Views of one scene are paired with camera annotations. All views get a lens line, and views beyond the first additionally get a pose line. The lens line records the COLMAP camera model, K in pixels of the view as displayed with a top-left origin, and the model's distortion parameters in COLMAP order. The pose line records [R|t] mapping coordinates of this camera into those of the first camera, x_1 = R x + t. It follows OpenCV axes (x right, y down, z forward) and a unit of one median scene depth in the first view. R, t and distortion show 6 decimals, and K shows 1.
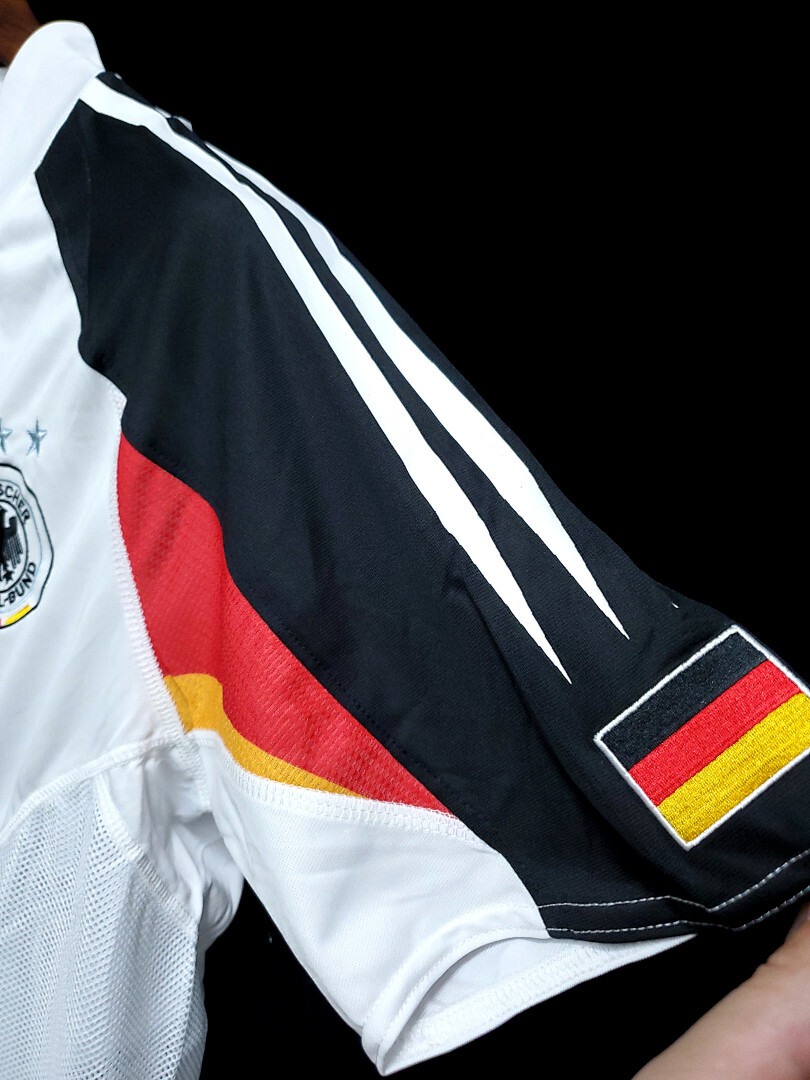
lens RADIAL K [[841.5, 0, 408.5], [0, 841.5, 541.2], [0, 0, 1]] dist [-0.005455, -0.004757]
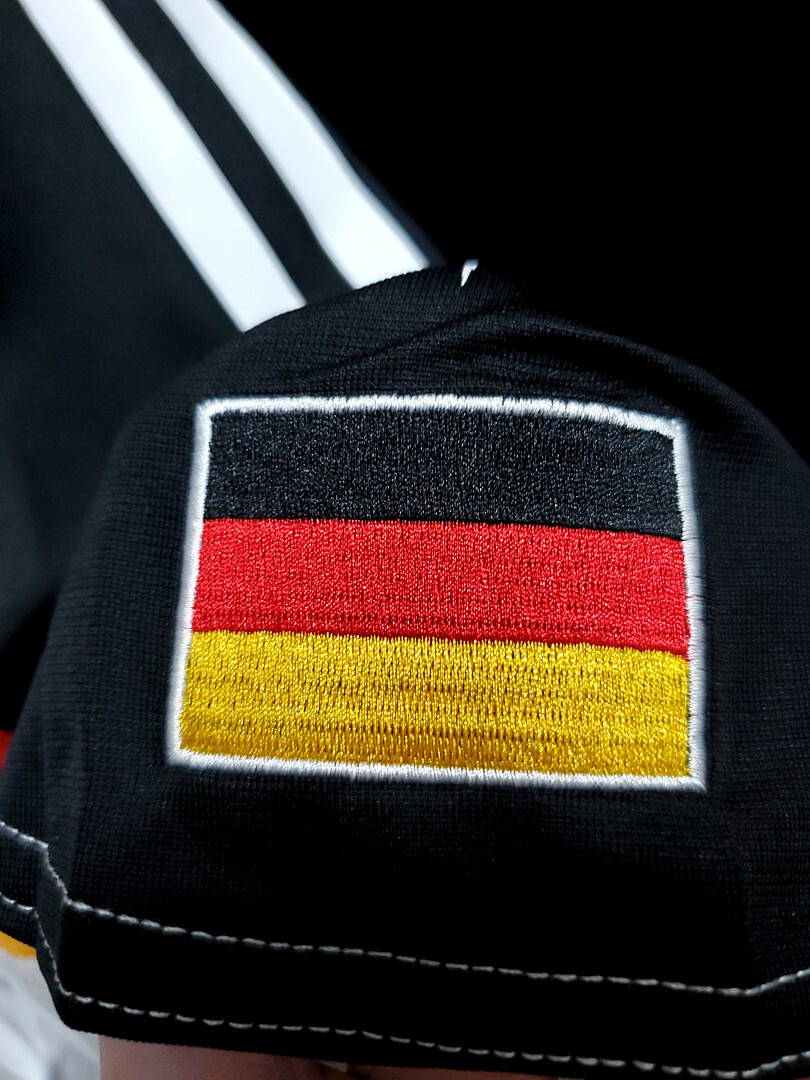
lens RADIAL K [[841.5, 0, 404.6], [0, 841.5, 538.5], [0, 0, 1]] dist [-0.005455, -0.004757]
pose [[0.748901, 0.636192, 0.185490, 0.266243], [-0.662681, 0.719175, 0.208904, 0.143575], [-0.000497, -0.279369, 0.960184, 0.642631]]
